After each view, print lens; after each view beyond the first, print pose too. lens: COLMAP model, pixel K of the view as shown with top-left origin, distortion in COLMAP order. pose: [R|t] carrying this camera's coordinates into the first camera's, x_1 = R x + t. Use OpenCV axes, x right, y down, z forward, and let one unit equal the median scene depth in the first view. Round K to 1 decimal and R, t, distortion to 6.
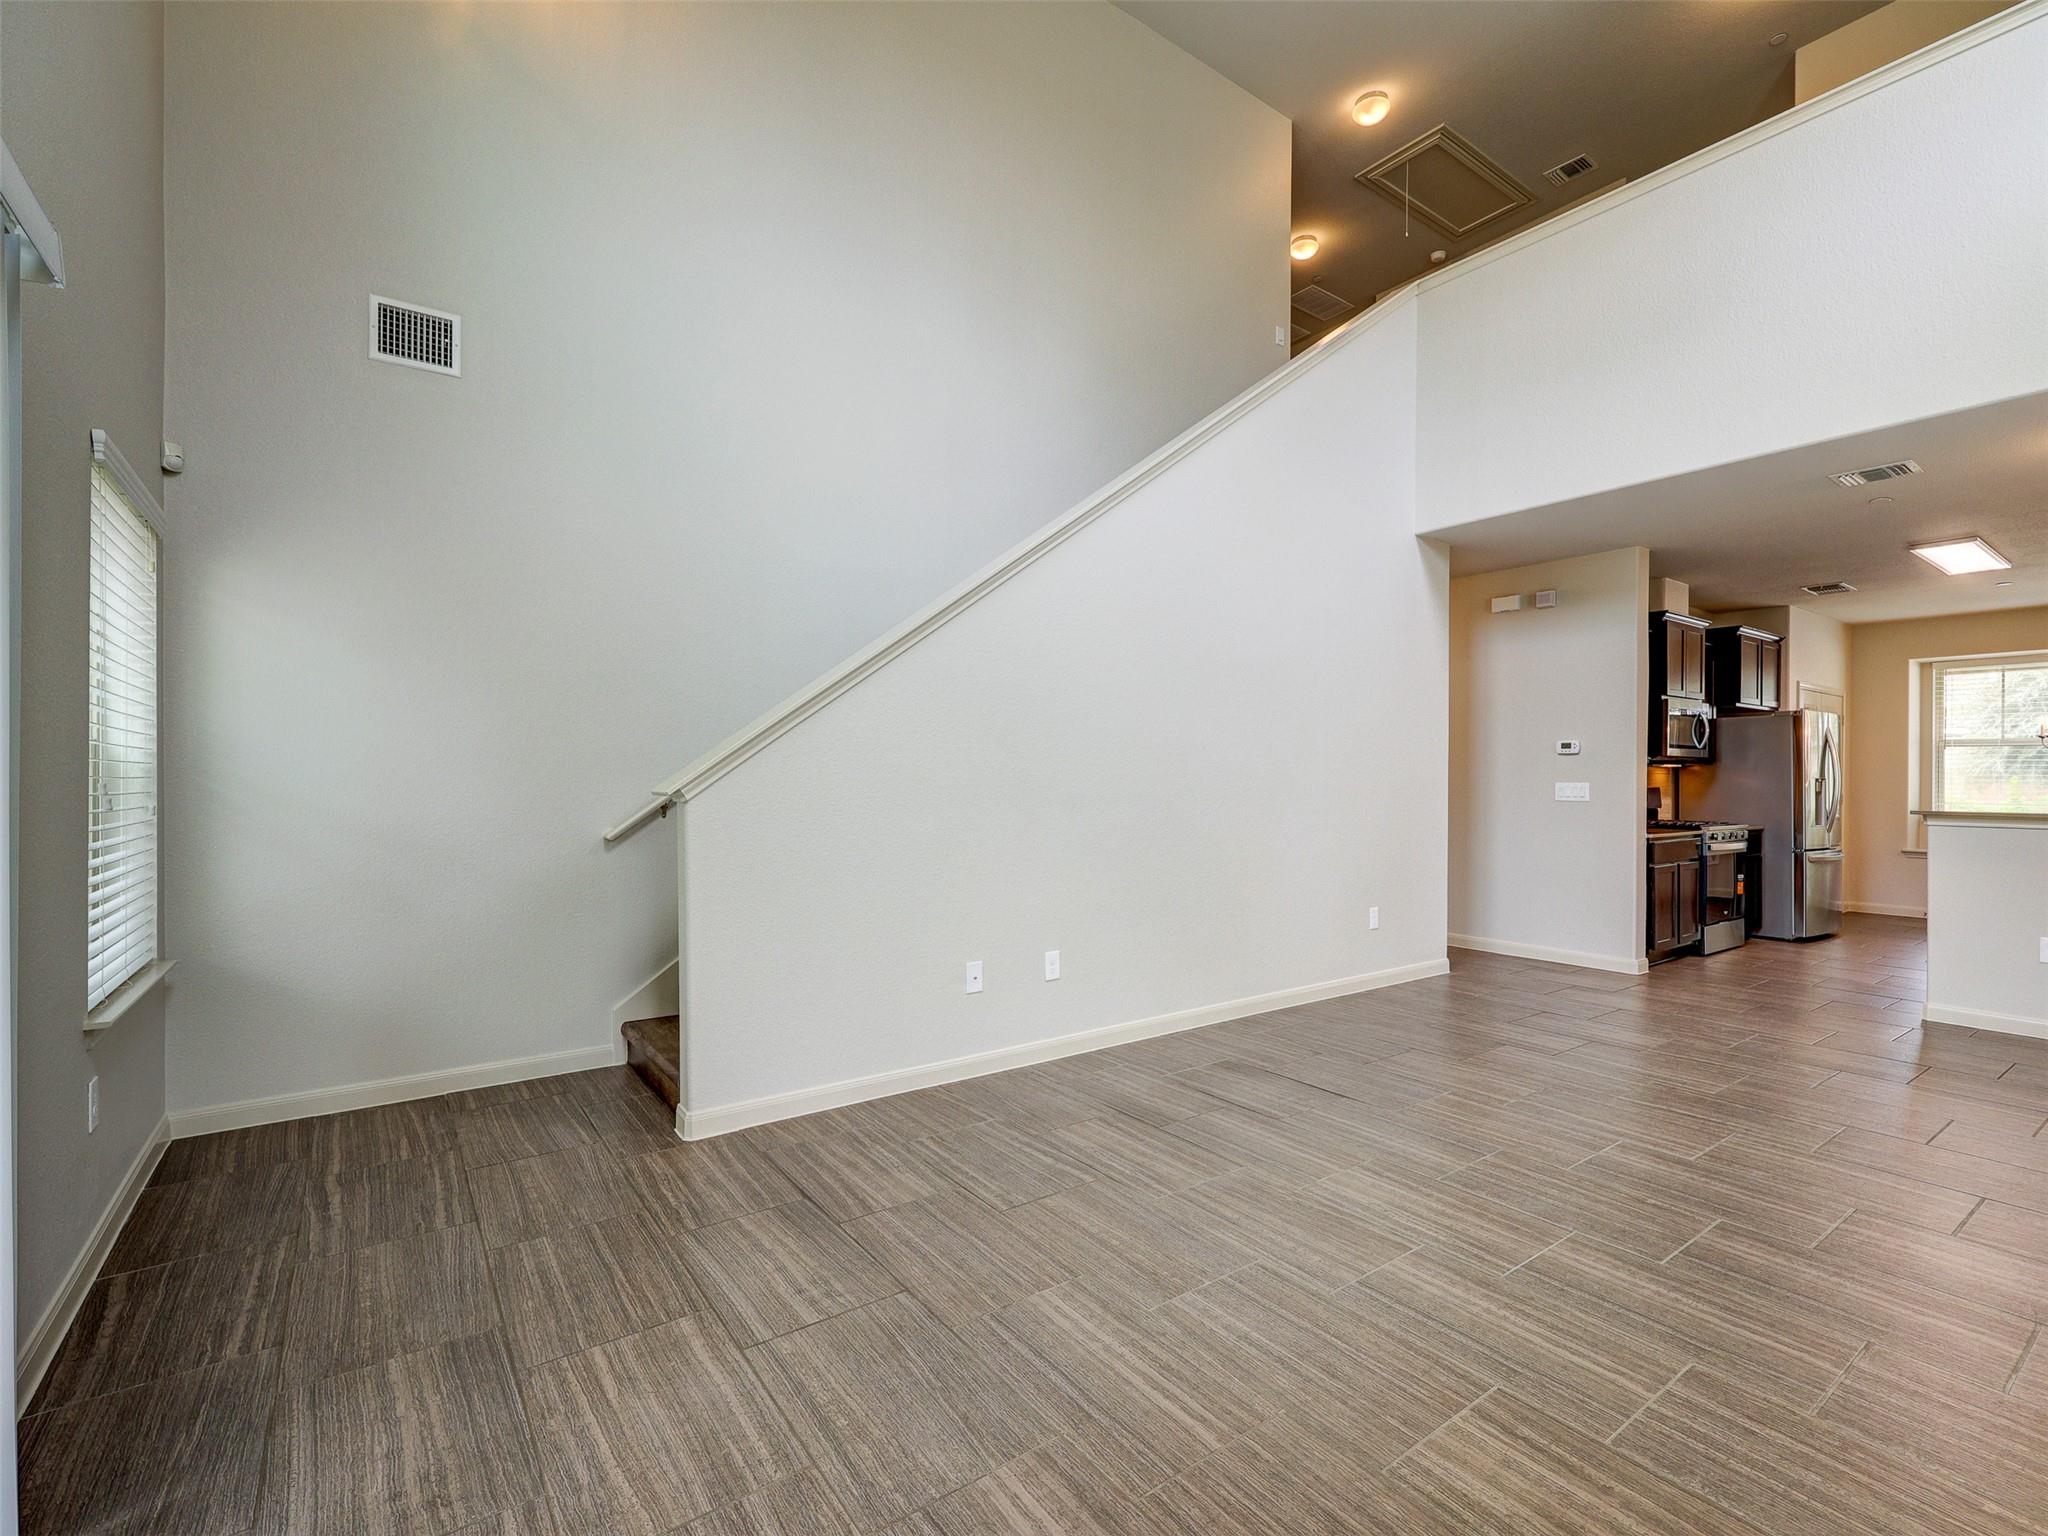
lens RADIAL K [[927.6, 0, 1021.4], [0, 927.6, 769.3], [0, 0, 1]] dist [0.000733, 0.000043]
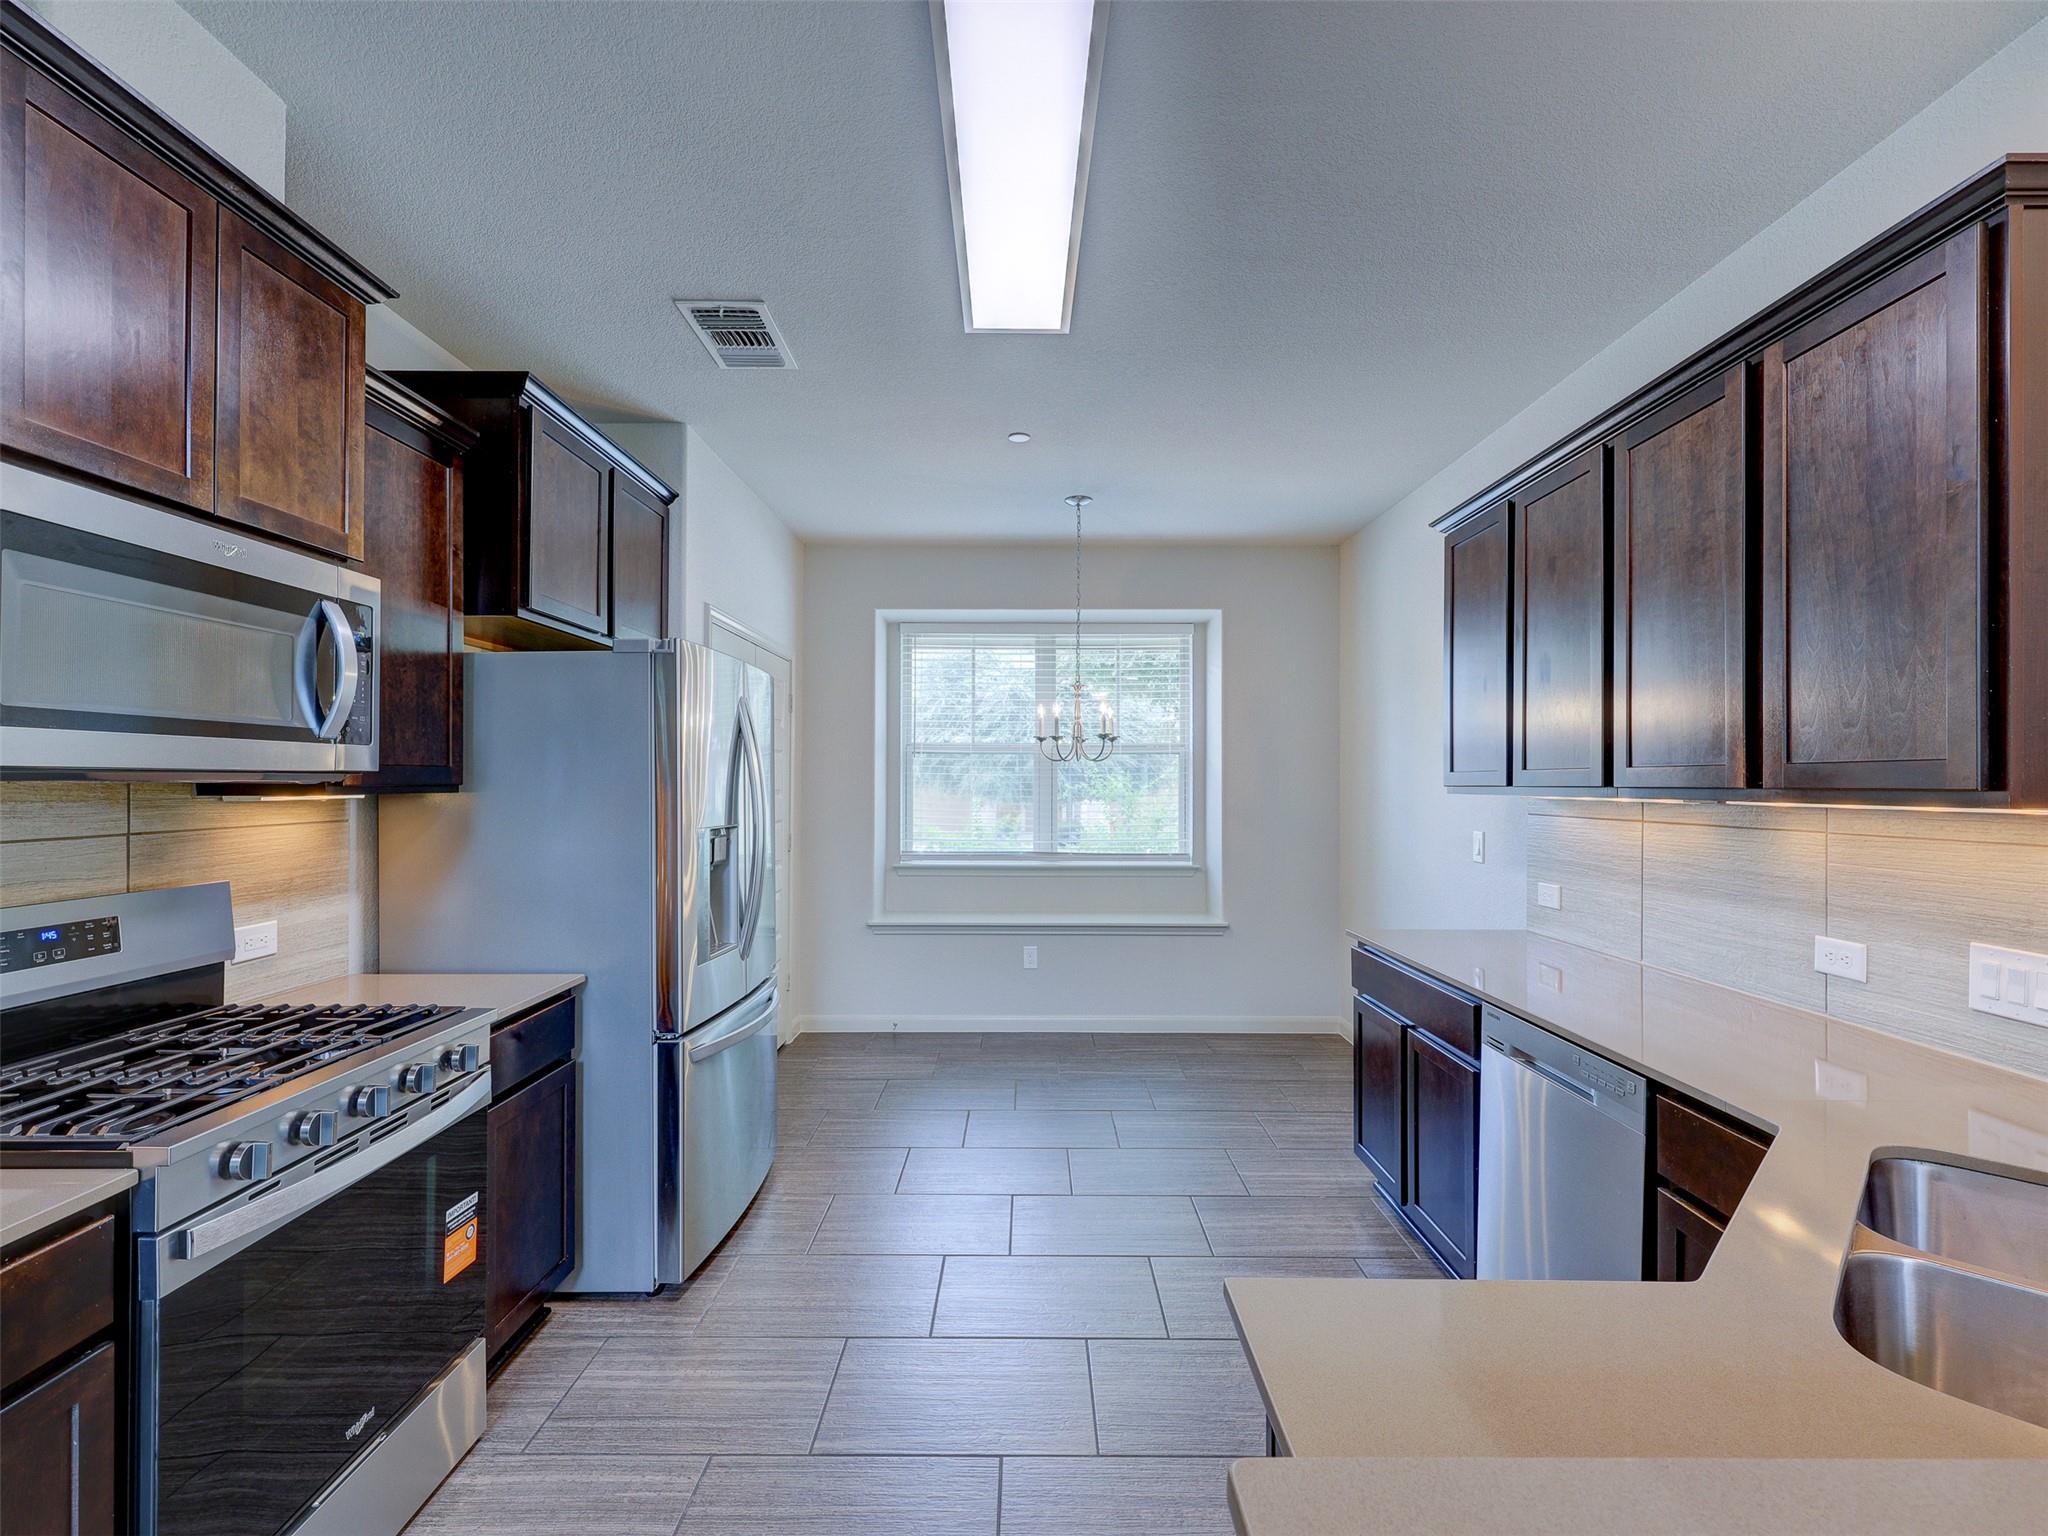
lens RADIAL K [[927.6, 0, 1019.8], [0, 927.6, 771.6], [0, 0, 1]] dist [0.000733, 0.000043]
pose [[0.594522, 0.001266, 0.804078, 0.945733], [-0.002868, 0.999996, 0.000546, -0.023035], [-0.804074, -0.002631, 0.594523, 1.016395]]
